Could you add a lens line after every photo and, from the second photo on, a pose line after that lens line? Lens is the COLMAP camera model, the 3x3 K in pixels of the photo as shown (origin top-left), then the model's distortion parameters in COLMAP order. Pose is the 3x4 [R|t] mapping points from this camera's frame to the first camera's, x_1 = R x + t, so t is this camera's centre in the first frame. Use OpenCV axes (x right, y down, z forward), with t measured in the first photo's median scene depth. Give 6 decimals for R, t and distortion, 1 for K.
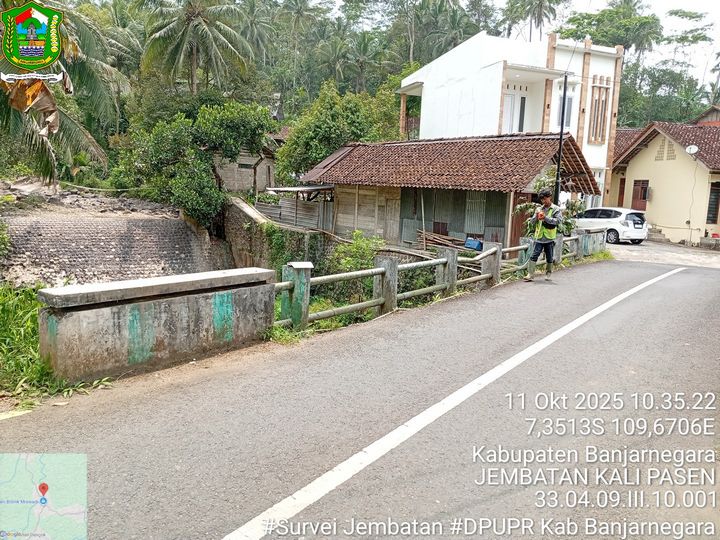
lens RADIAL K [[552.1, 0, 357.1], [0, 552.1, 271.1], [0, 0, 1]] dist [0.083918, -0.168067]
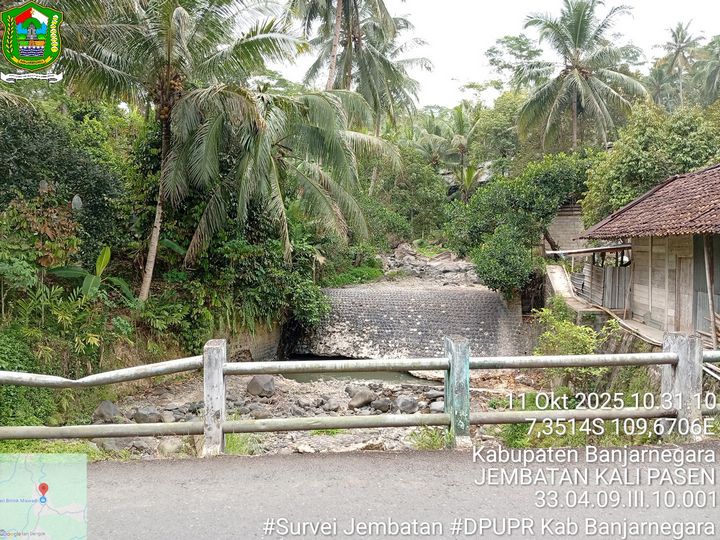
lens RADIAL K [[552.1, 0, 357.1], [0, 552.1, 271.1], [0, 0, 1]] dist [0.083918, -0.168067]
pose [[0.662711, -0.021008, -0.748581, 0.248044], [-0.080427, 0.991828, -0.099035, -0.027496], [0.744544, 0.125837, 0.655606, 0.322580]]
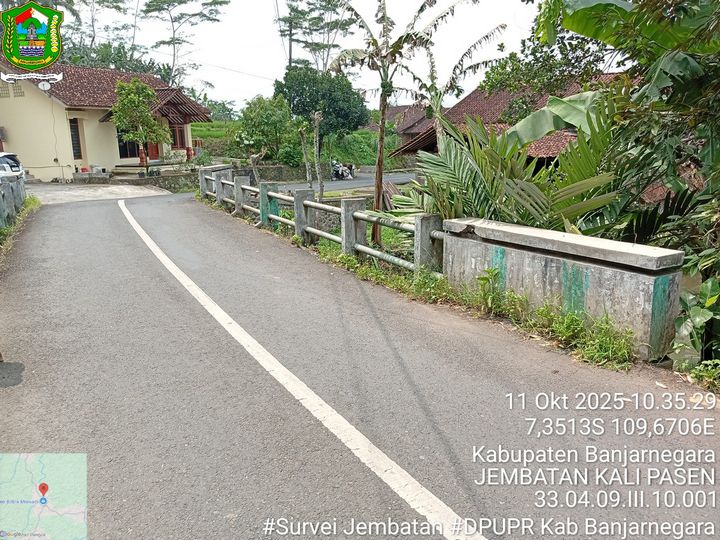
lens RADIAL K [[552.2, 0, 360.4], [0, 552.2, 273.0], [0, 0, 1]] dist [0.080327, -0.167938]
pose [[0.436161, -0.261082, 0.861162, -0.089965], [0.164852, 0.963973, 0.208758, -0.009845], [-0.884640, 0.050912, 0.463488, 0.053900]]
